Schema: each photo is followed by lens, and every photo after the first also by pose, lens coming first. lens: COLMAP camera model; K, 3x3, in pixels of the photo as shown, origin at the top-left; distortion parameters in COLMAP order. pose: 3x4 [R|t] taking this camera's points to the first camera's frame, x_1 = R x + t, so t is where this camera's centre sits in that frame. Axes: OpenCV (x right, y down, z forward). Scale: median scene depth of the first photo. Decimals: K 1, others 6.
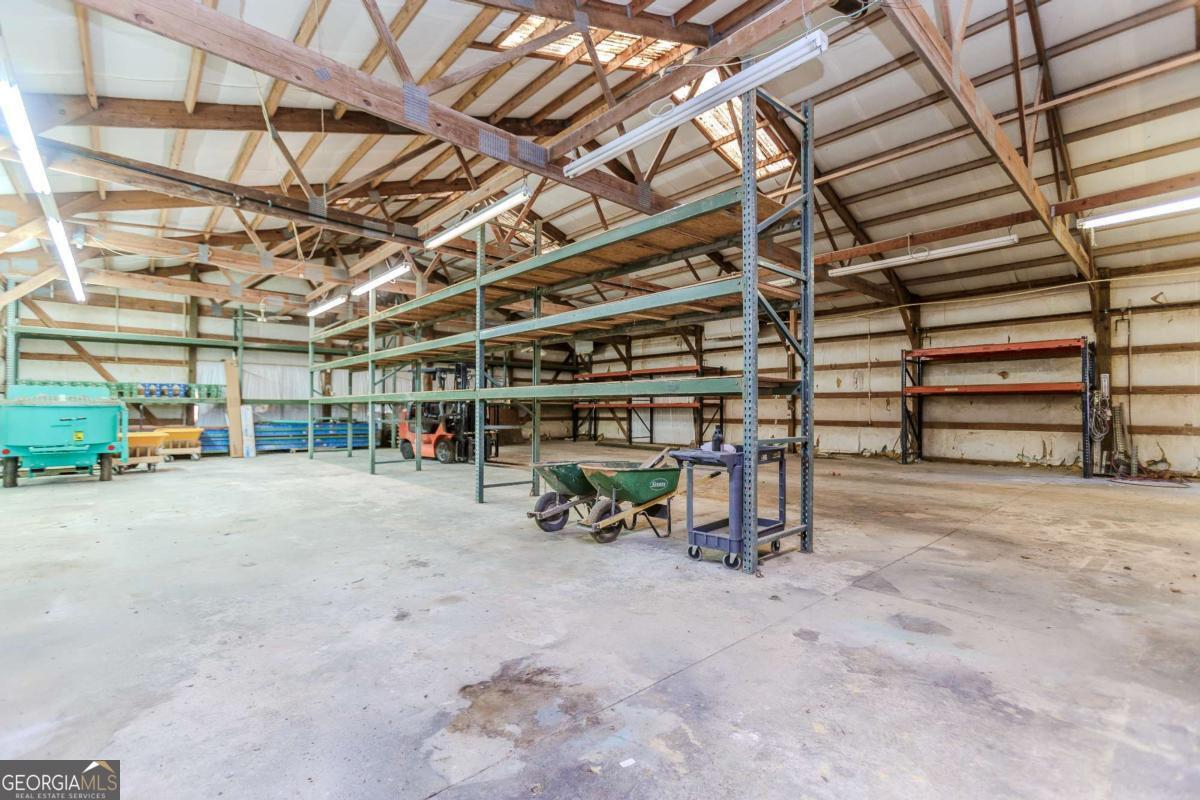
lens RADIAL K [[536.7, 0, 599.5], [0, 536.7, 403.5], [0, 0, 1]] dist [-0.004300, 0.000828]
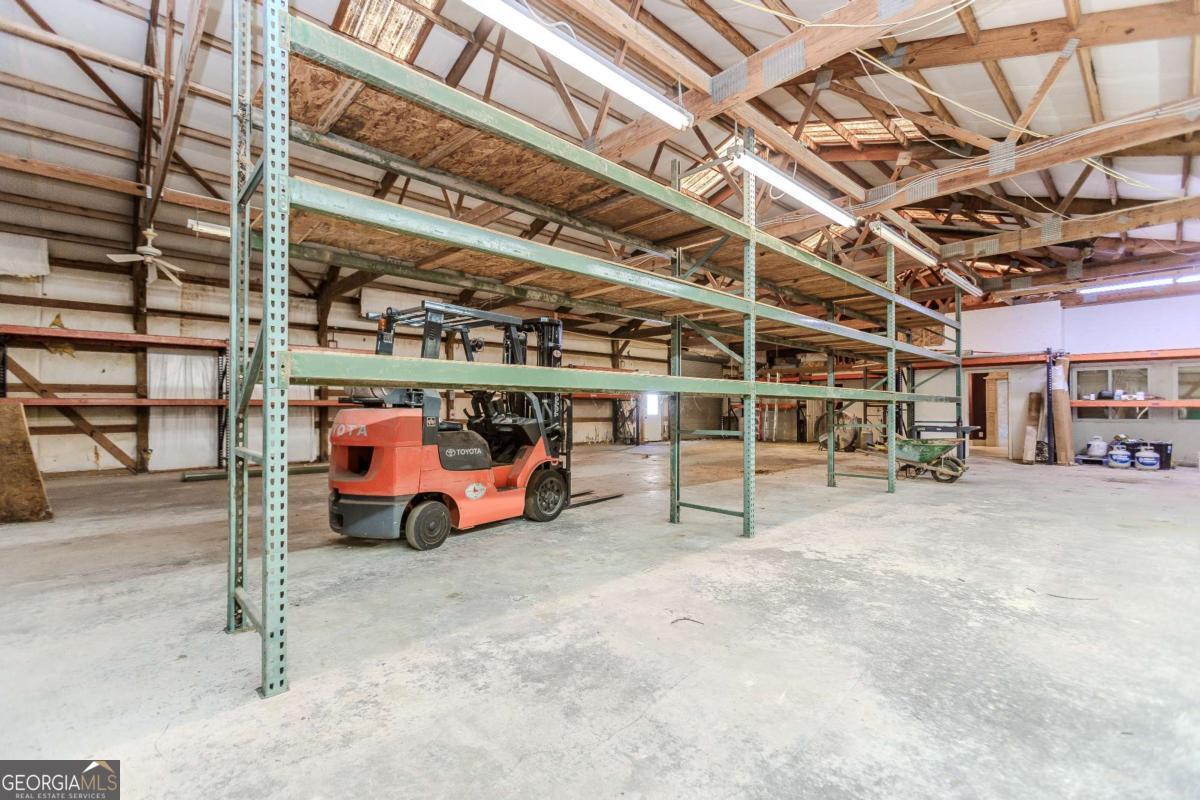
lens RADIAL K [[536.7, 0, 599.1], [0, 536.7, 404.1], [0, 0, 1]] dist [-0.004300, 0.000828]
pose [[-0.023362, 0.007213, 0.999701, -0.469172], [-0.010941, 0.999912, -0.007470, 0.004897], [-0.999667, -0.011112, -0.023281, 0.573287]]
